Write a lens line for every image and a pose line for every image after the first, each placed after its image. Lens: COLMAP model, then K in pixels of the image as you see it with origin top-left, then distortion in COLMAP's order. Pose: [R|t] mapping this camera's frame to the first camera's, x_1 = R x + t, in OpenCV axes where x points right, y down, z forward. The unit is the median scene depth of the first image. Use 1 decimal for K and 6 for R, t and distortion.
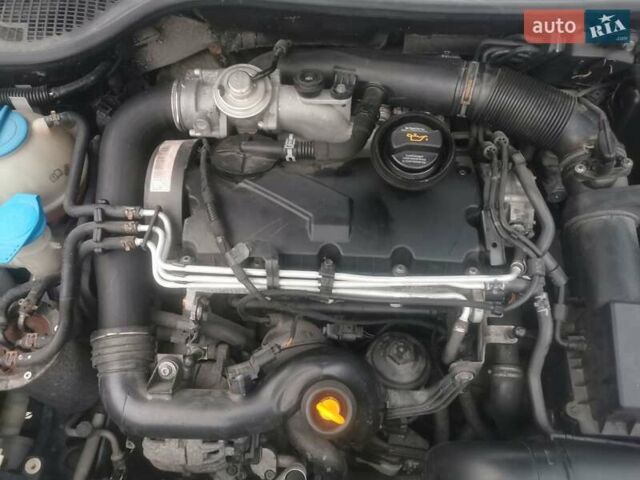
lens RADIAL K [[493.7, 0, 320.0], [0, 493.7, 240.0], [0, 0, 1]] dist [0.052346, -0.042766]
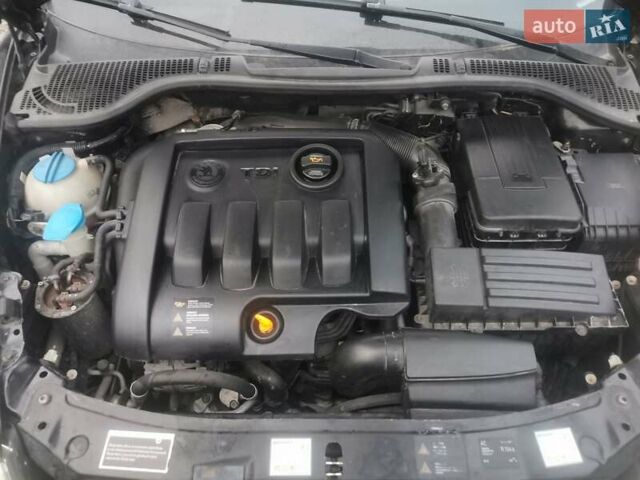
lens RADIAL K [[493.7, 0, 320.0], [0, 493.7, 240.0], [0, 0, 1]] dist [0.052346, -0.042766]
pose [[0.998970, -0.035176, 0.028673, 0.138266], [0.039597, 0.984293, -0.172042, 0.313917], [-0.022170, 0.173000, 0.984672, -0.533308]]
